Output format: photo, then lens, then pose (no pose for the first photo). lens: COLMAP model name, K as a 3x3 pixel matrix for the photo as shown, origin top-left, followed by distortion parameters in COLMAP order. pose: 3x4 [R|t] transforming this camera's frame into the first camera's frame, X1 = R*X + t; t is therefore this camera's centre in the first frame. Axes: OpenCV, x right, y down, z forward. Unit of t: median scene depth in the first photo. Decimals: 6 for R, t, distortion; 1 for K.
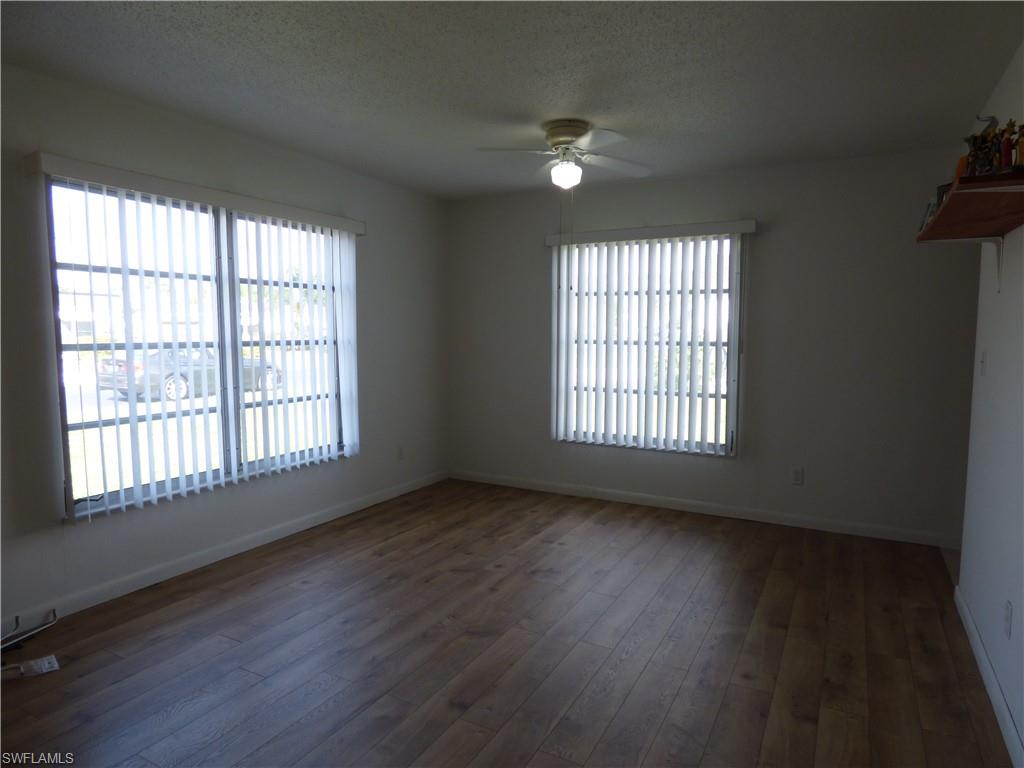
lens RADIAL K [[625.0, 0, 511.0], [0, 625.0, 387.6], [0, 0, 1]] dist [-0.006124, -0.004495]
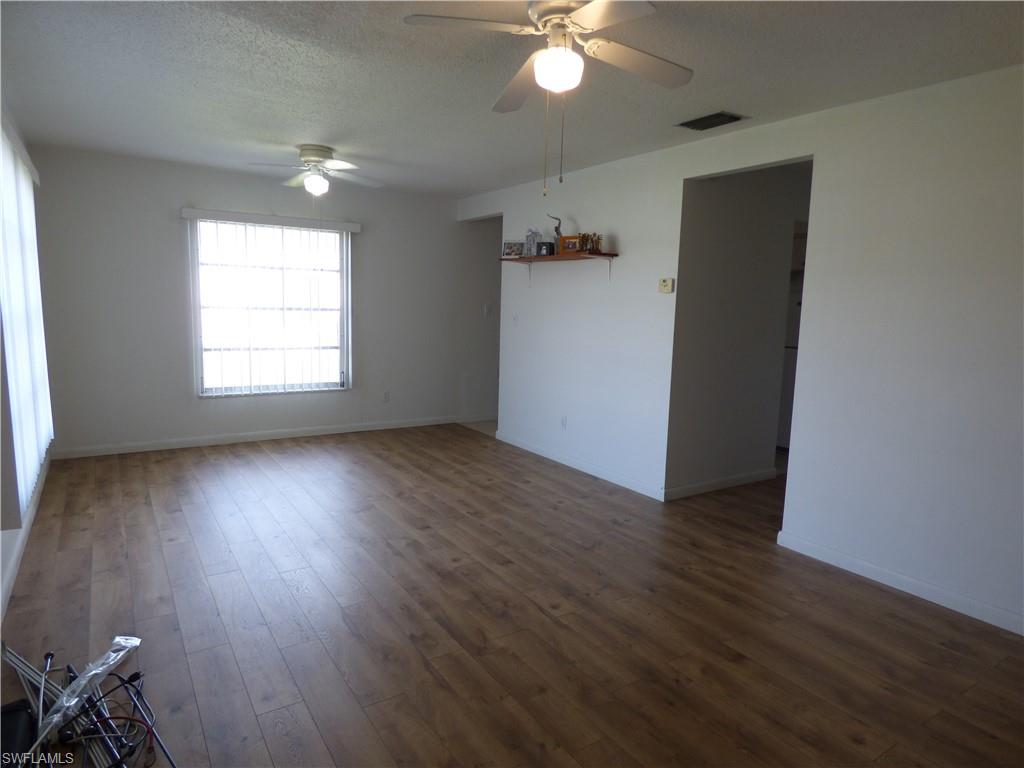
lens RADIAL K [[625.0, 0, 514.7], [0, 625.0, 382.2], [0, 0, 1]] dist [-0.006124, -0.004495]
pose [[0.470904, -0.105399, 0.875865, -0.896152], [0.056878, 0.994399, 0.089082, -0.012553], [-0.880349, 0.007868, 0.474262, -0.011312]]
